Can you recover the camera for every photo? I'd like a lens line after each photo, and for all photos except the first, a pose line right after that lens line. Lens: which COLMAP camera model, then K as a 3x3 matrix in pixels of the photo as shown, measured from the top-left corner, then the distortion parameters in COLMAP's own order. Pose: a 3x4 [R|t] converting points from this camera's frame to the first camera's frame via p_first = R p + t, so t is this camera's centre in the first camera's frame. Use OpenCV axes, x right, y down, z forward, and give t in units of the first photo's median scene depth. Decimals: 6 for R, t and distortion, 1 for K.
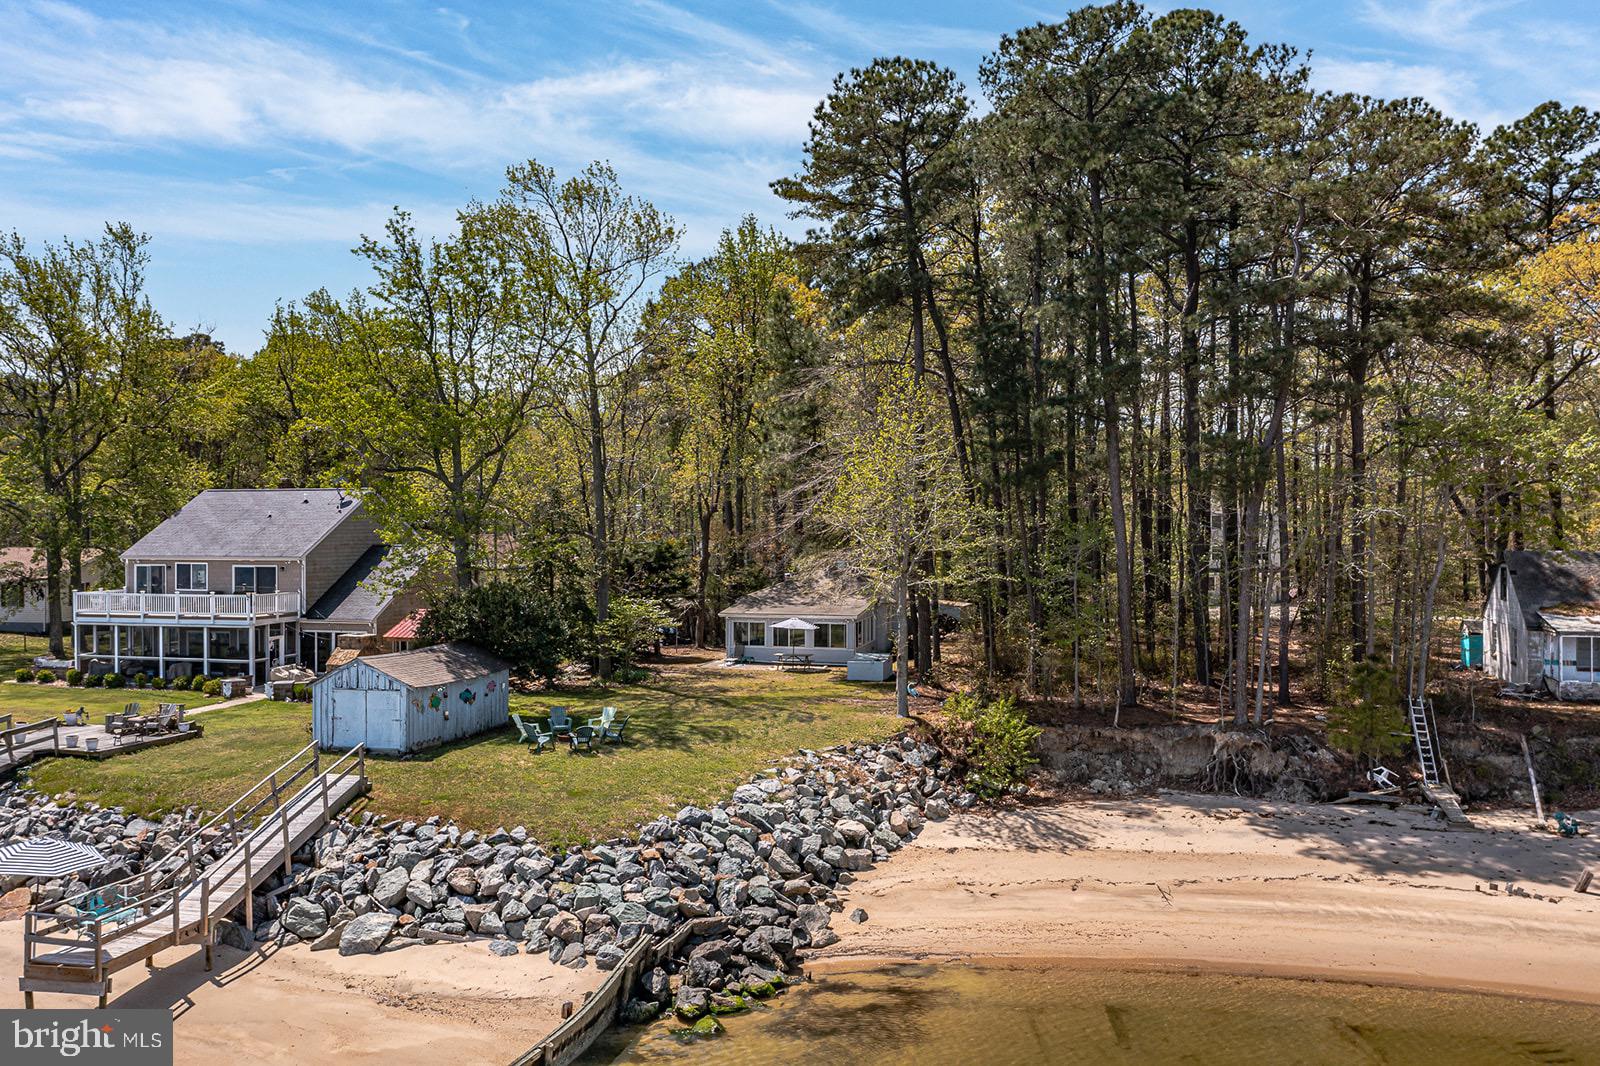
lens RADIAL K [[1272.2, 0, 801.5], [0, 1272.2, 532.5], [0, 0, 1]] dist [-0.020369, -0.000796]
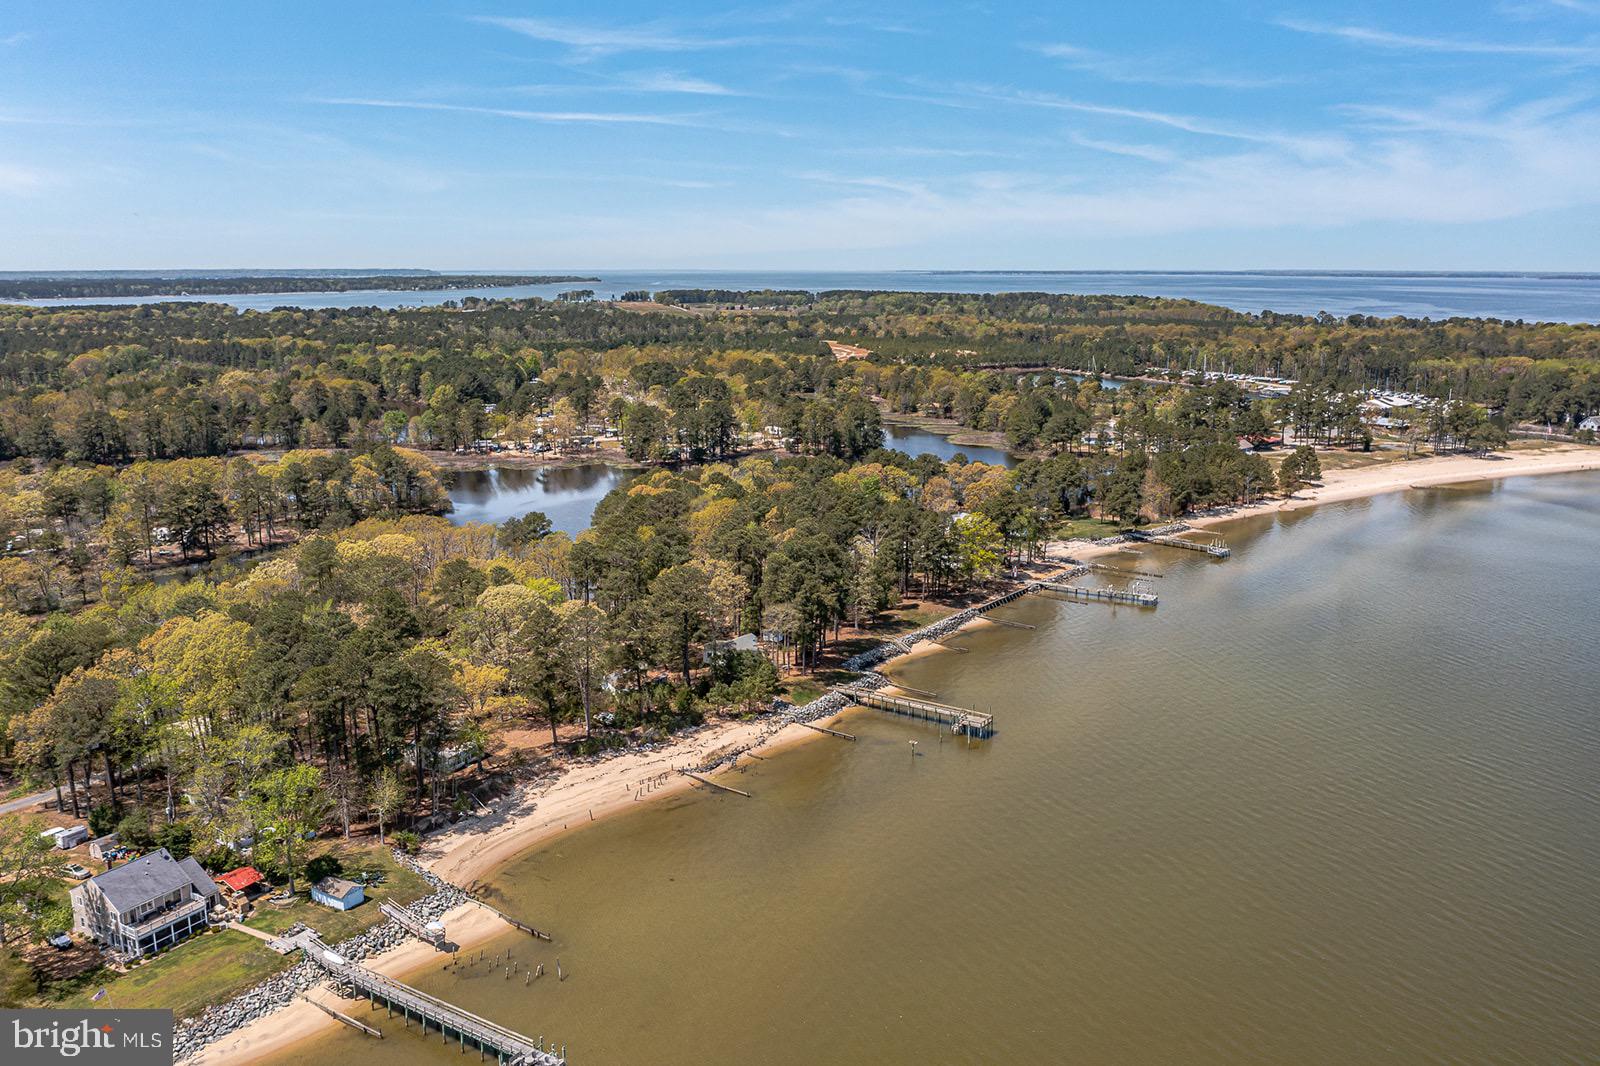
lens RADIAL K [[1272.2, 0, 802.6], [0, 1272.2, 530.4], [0, 0, 1]] dist [-0.020369, -0.000796]
pose [[0.261777, -0.196710, 0.944869, -3.957723], [0.006161, 0.979330, 0.202177, -2.039267], [-0.965109, -0.047104, 0.257578, -1.609514]]
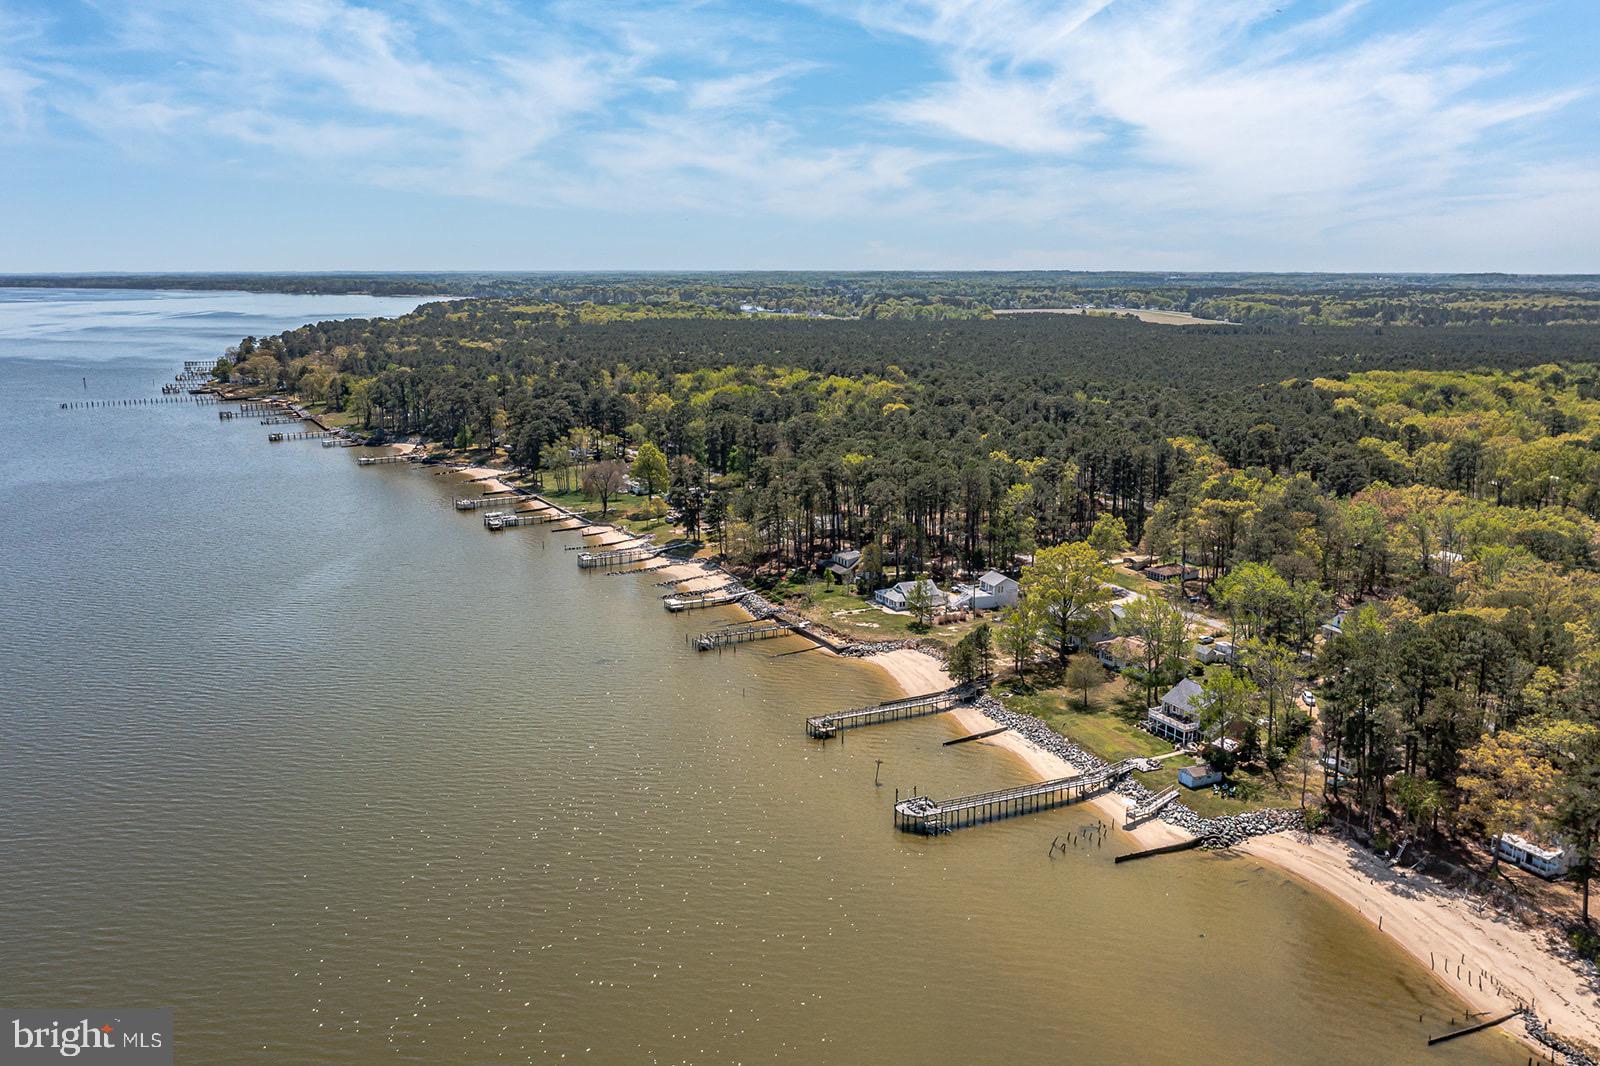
lens RADIAL K [[1272.2, 0, 792.7], [0, 1272.2, 524.8], [0, 0, 1]] dist [-0.020369, -0.000796]
pose [[0.654778, 0.152048, -0.740369, 2.503509], [-0.007240, 0.980773, 0.195016, -2.045809], [0.755786, -0.122332, 0.643290, -3.780816]]
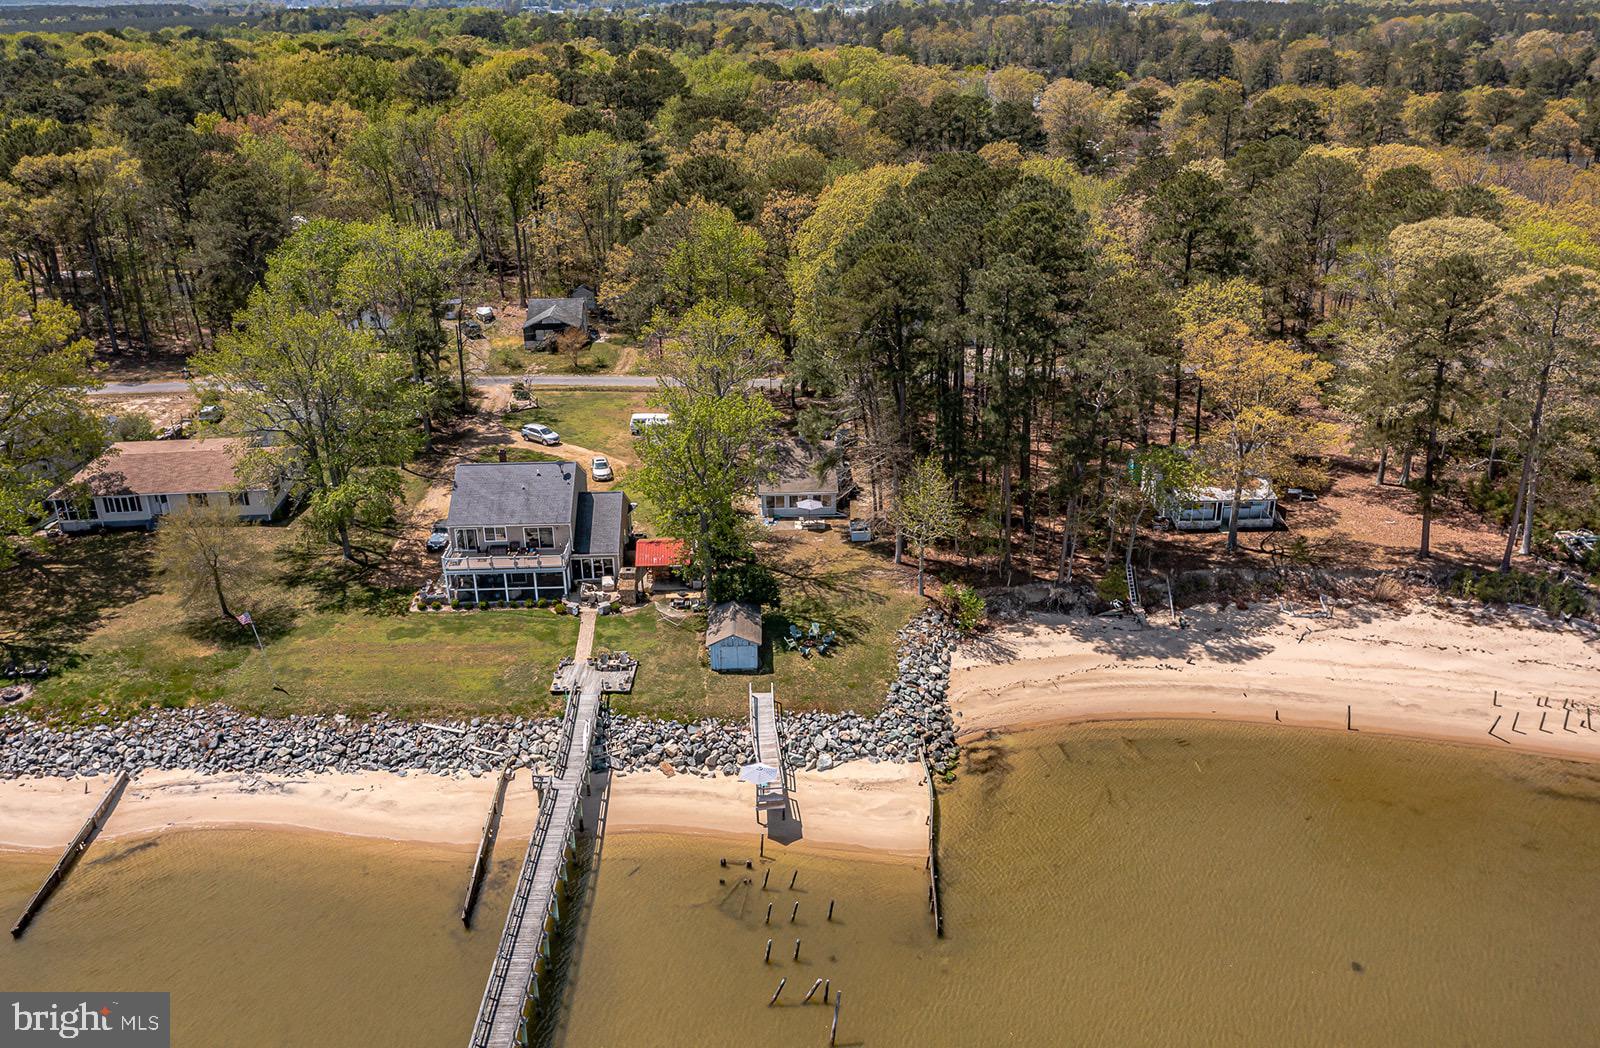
lens RADIAL K [[1256.6, 0, 800.1], [0, 1256.6, 531.3], [0, 0, 1]] dist [-0.022659, 0.002378]
pose [[0.954361, -0.129608, 0.269066, -0.857901], [0.013900, 0.919226, 0.393486, -1.011855], [-0.298331, -0.371788, 0.879075, -1.018341]]
